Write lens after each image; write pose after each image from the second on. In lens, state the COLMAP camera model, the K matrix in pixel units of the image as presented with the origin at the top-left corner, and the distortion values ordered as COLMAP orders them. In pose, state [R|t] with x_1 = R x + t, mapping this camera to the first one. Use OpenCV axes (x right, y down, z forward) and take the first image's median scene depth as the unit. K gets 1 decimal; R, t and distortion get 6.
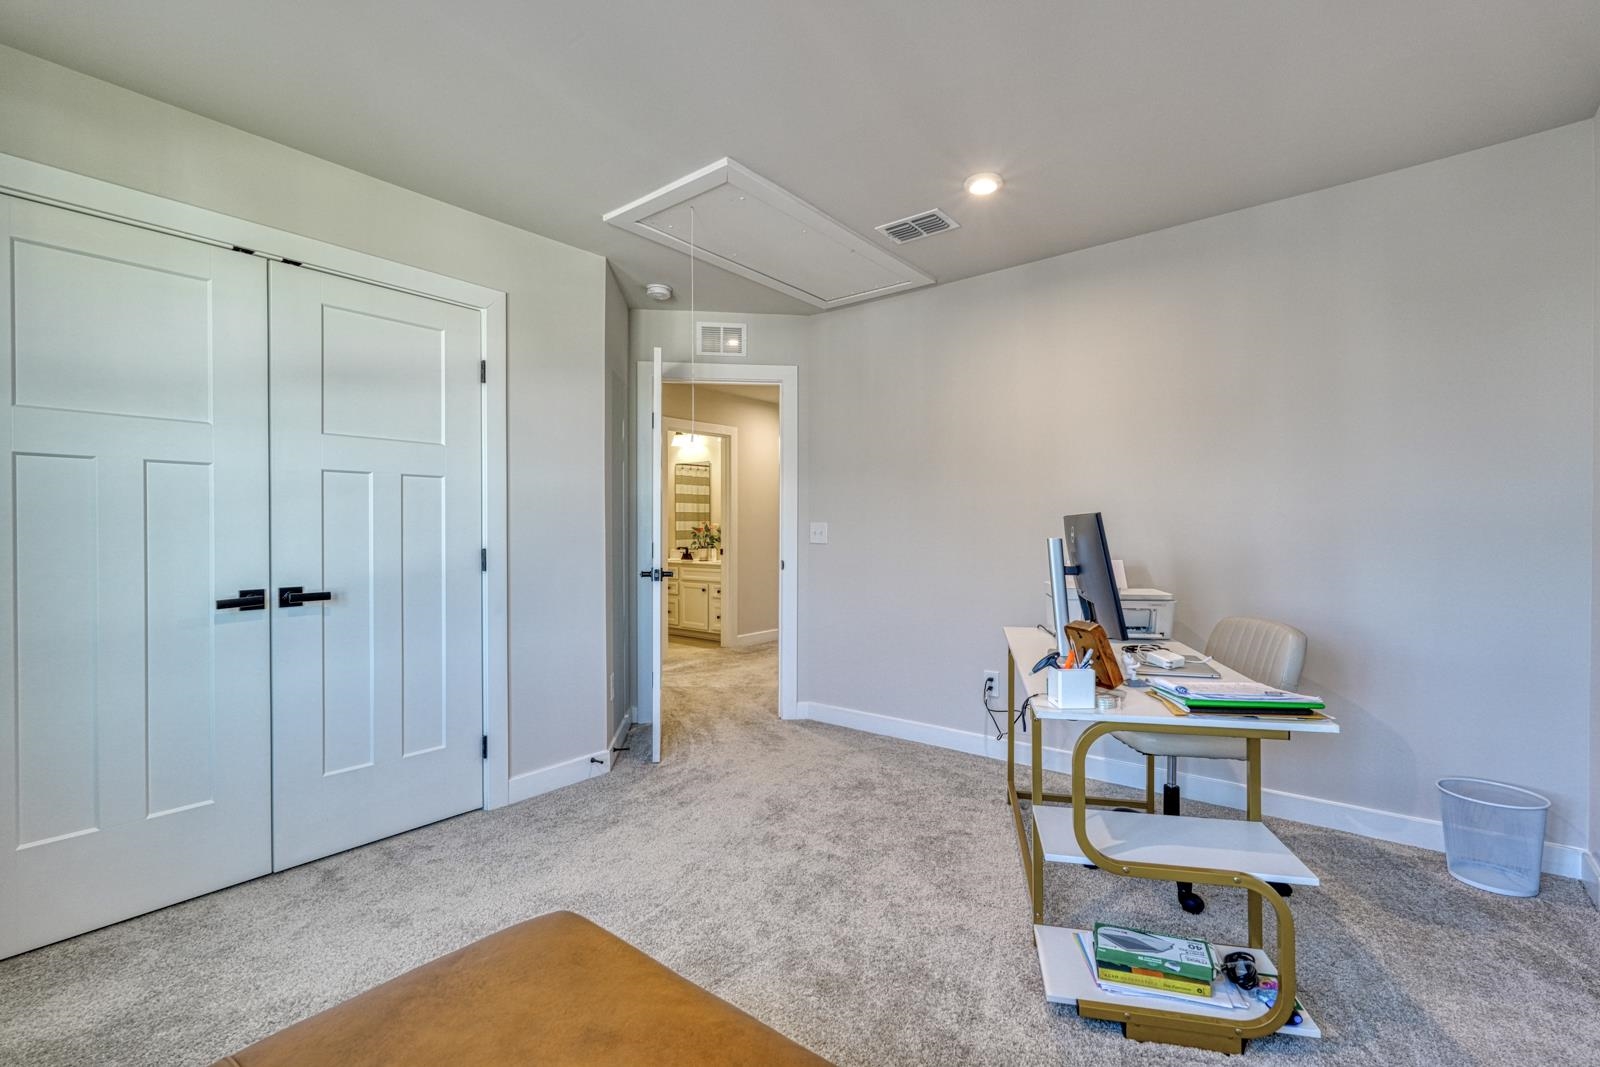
lens RADIAL K [[702.8, 0, 799.8], [0, 702.8, 528.9], [0, 0, 1]] dist [0.014550, 0.000134]
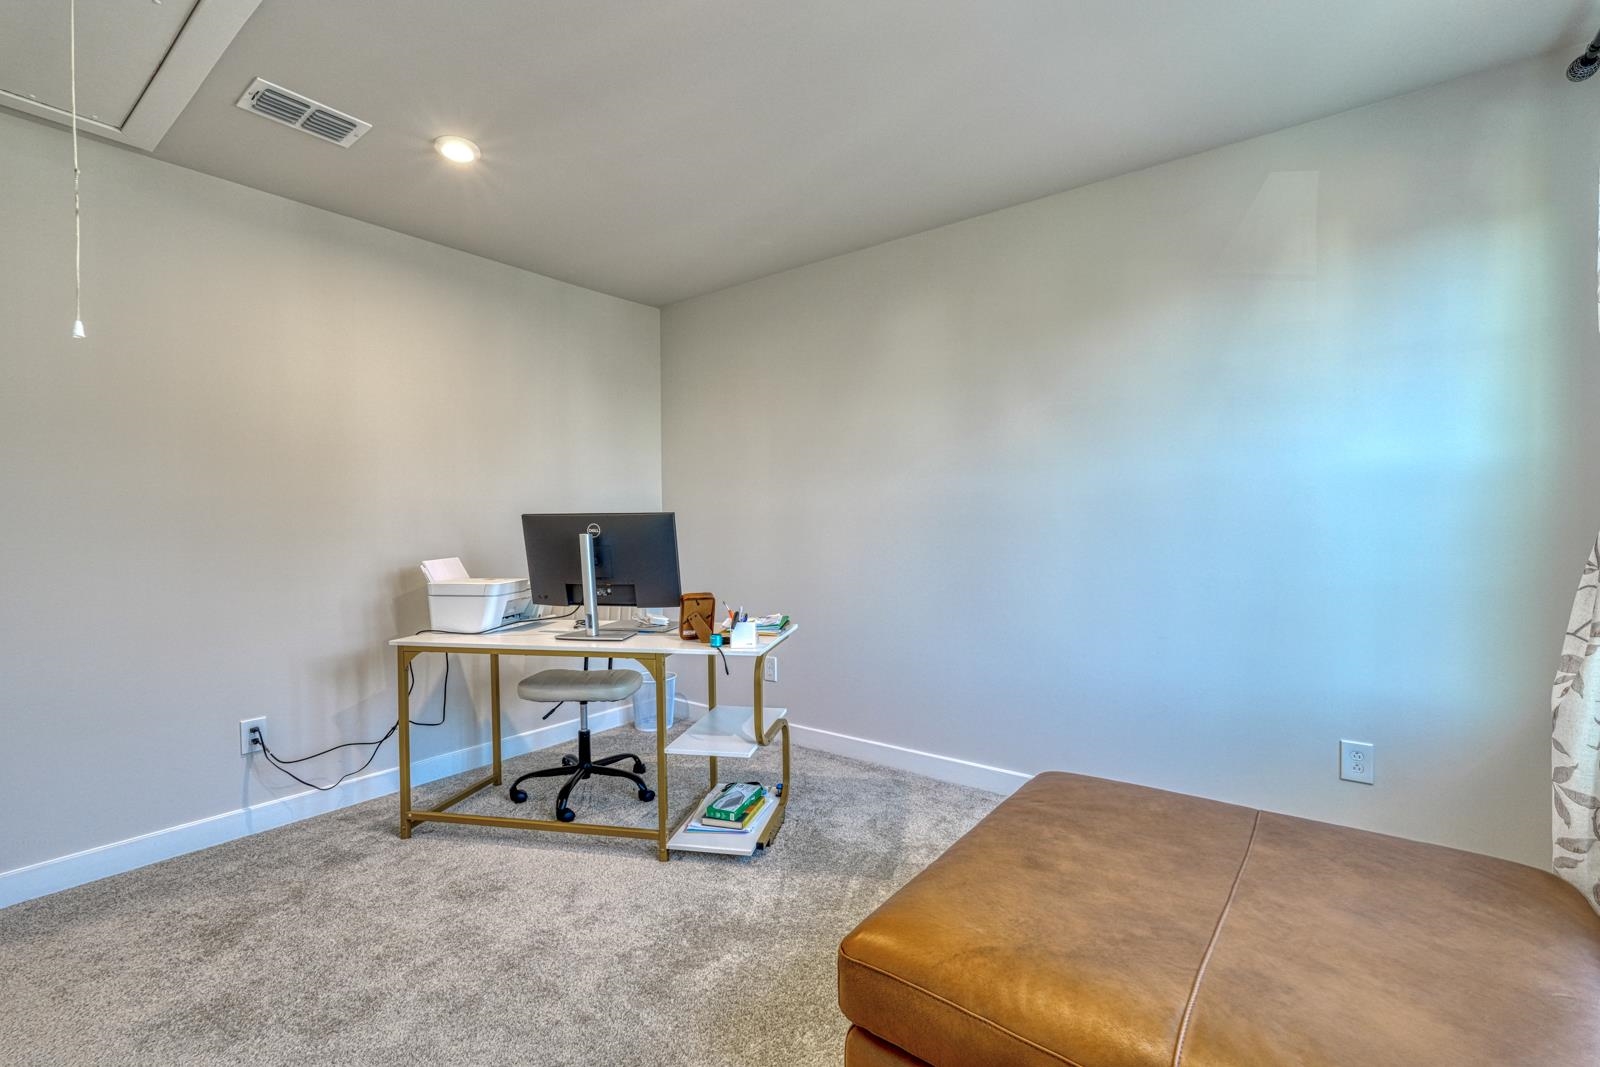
lens RADIAL K [[702.8, 0, 803.7], [0, 702.8, 530.3], [0, 0, 1]] dist [0.014550, 0.000134]
pose [[-0.020200, -0.004309, 0.999787, -0.597870], [0.010353, 0.999936, 0.004518, 0.004680], [-0.999742, 0.010442, -0.020155, 0.515549]]
